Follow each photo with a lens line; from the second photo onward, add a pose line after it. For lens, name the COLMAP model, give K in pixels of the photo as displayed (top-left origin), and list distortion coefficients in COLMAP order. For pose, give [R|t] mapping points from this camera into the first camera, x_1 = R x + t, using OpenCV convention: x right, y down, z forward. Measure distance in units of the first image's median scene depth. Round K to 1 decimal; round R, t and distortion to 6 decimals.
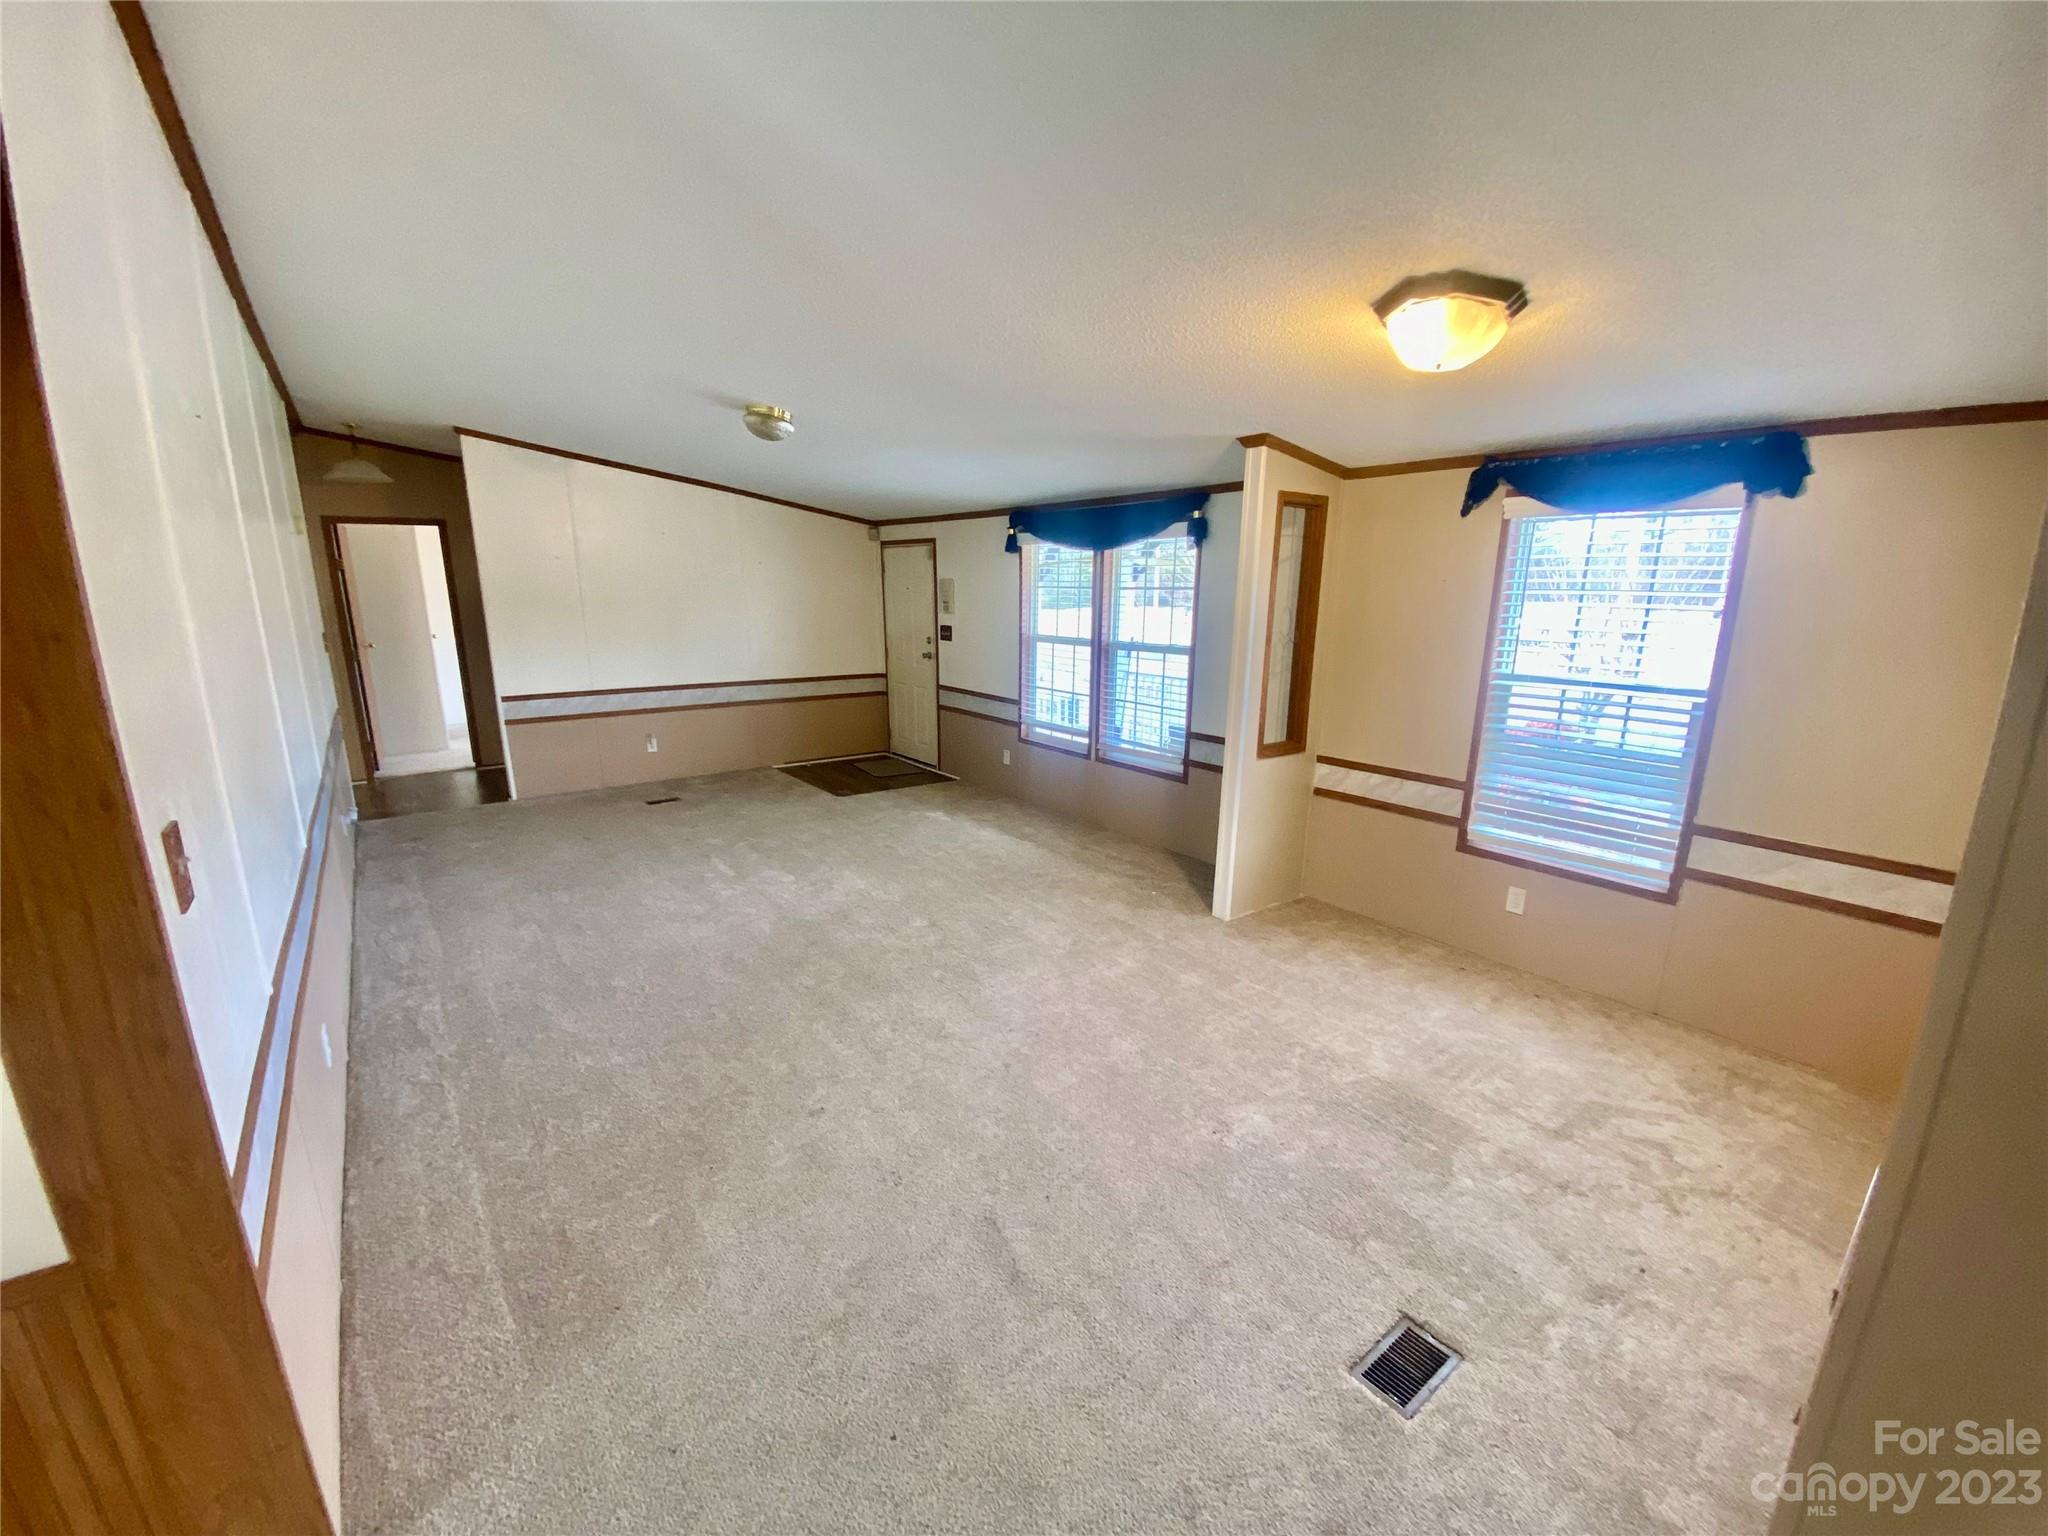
lens RADIAL K [[824.5, 0, 1018.6], [0, 824.5, 774.6], [0, 0, 1]] dist [0.002211, -0.012643]
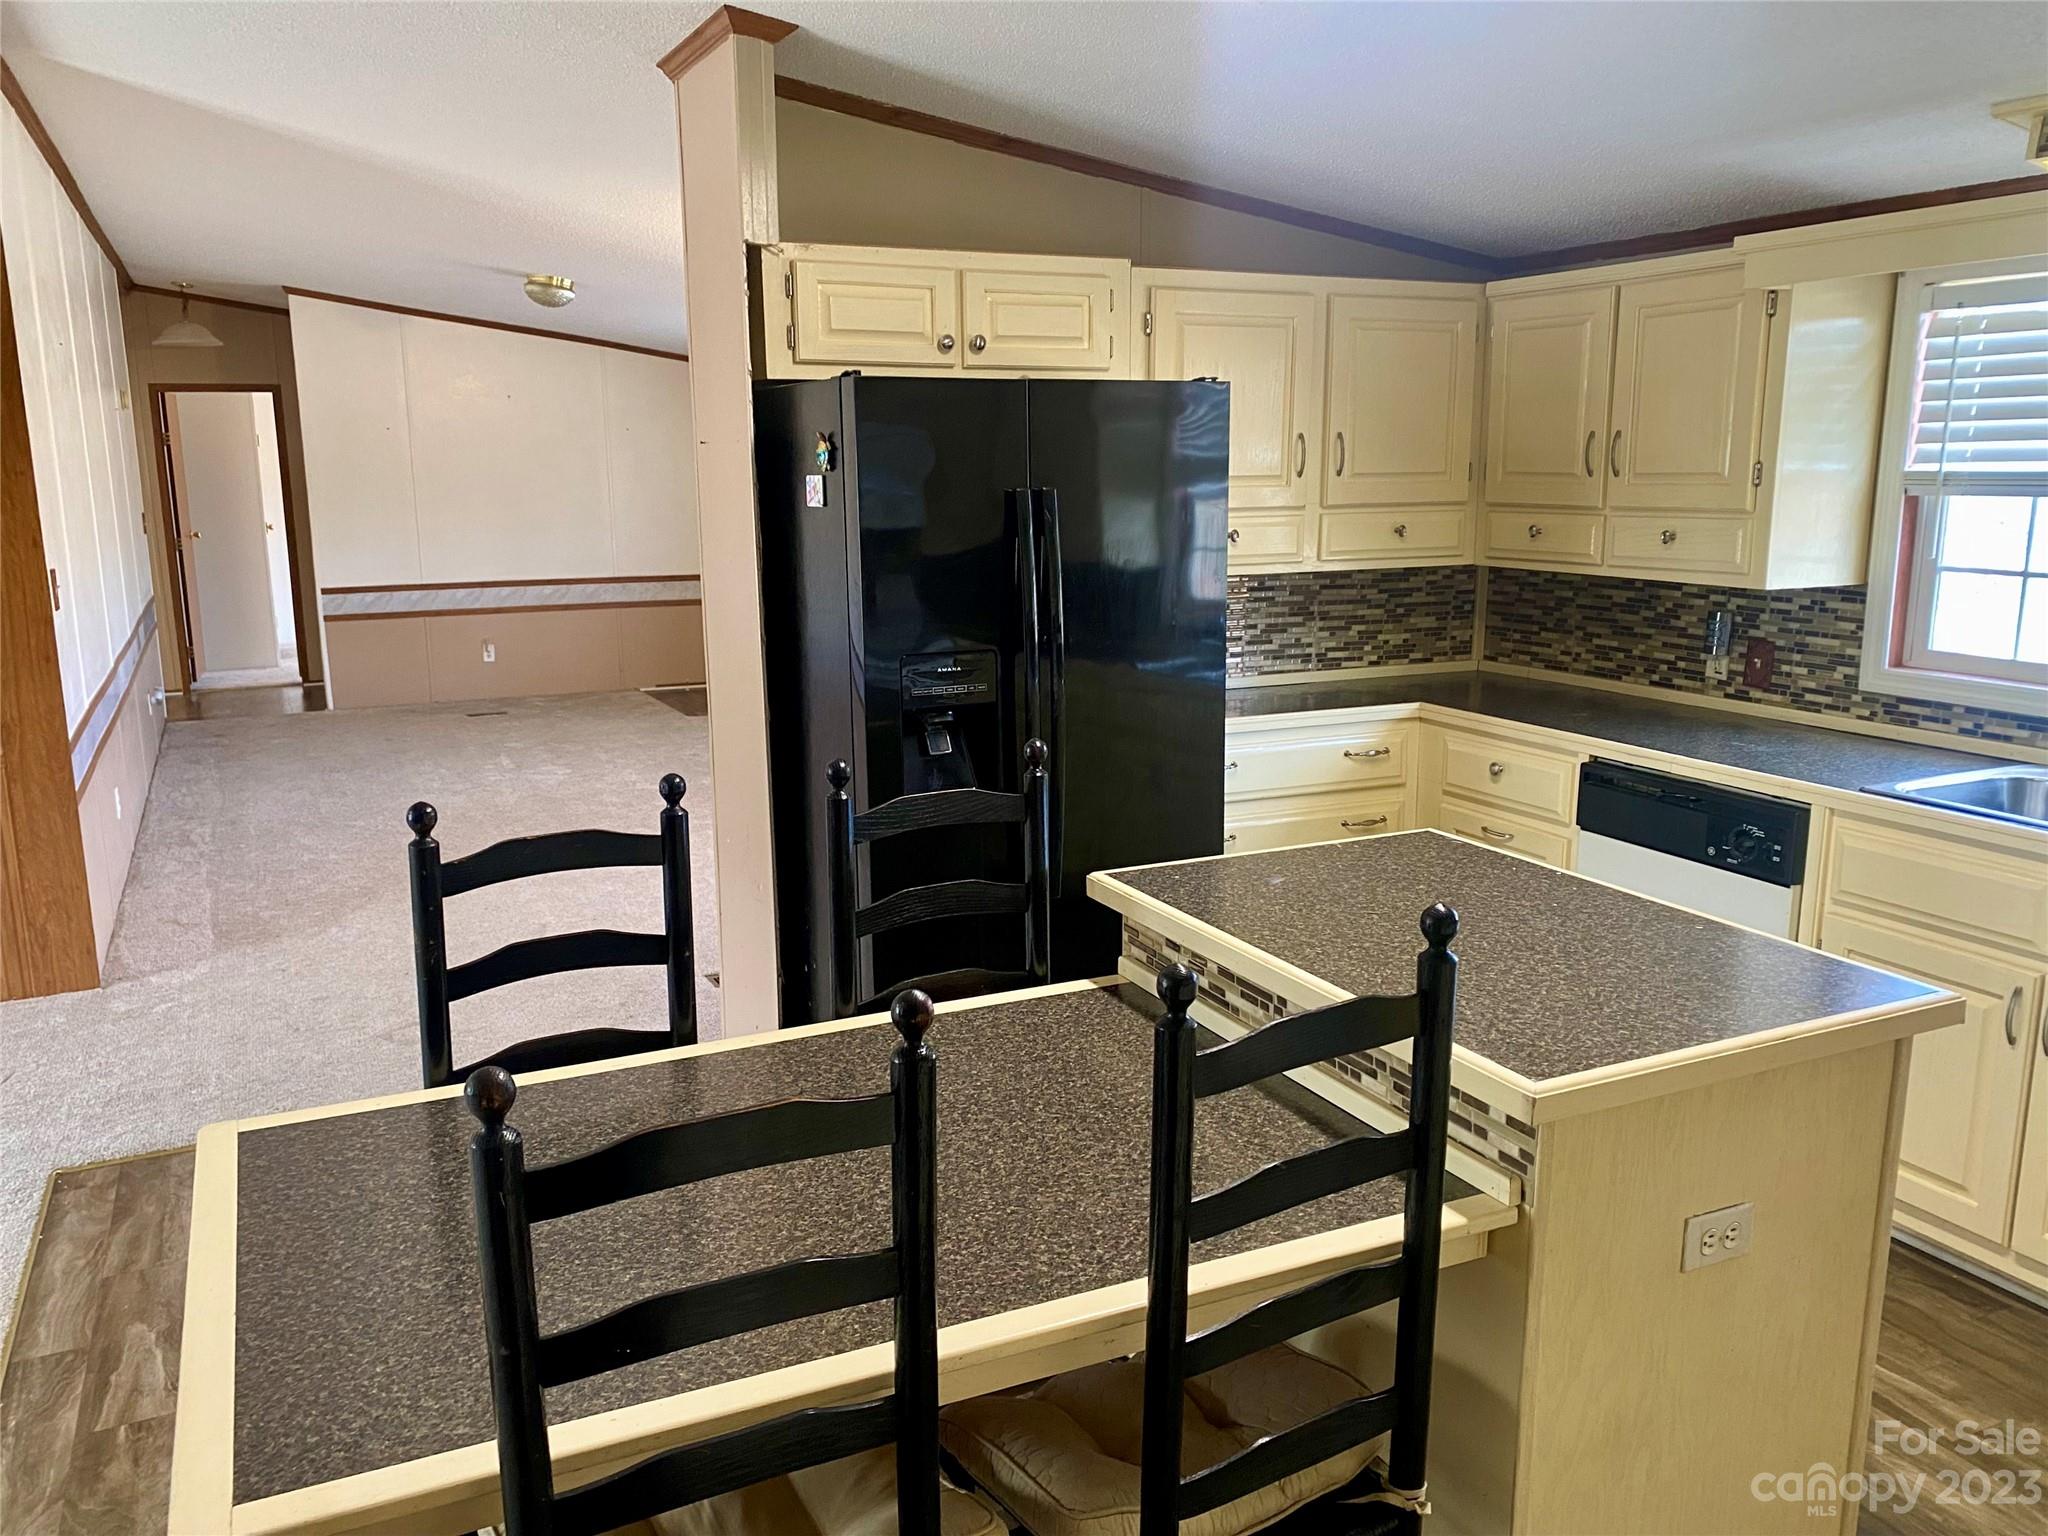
lens RADIAL K [[1595.4, 0, 1024.0], [0, 1595.4, 768.0], [0, 0, 1]] dist [-0.004599, 0.001972]
pose [[0.979109, 0.026193, -0.201640, 0.460633], [-0.033216, 0.998951, -0.031524, 0.127744], [0.200603, 0.037564, 0.978952, -0.511579]]
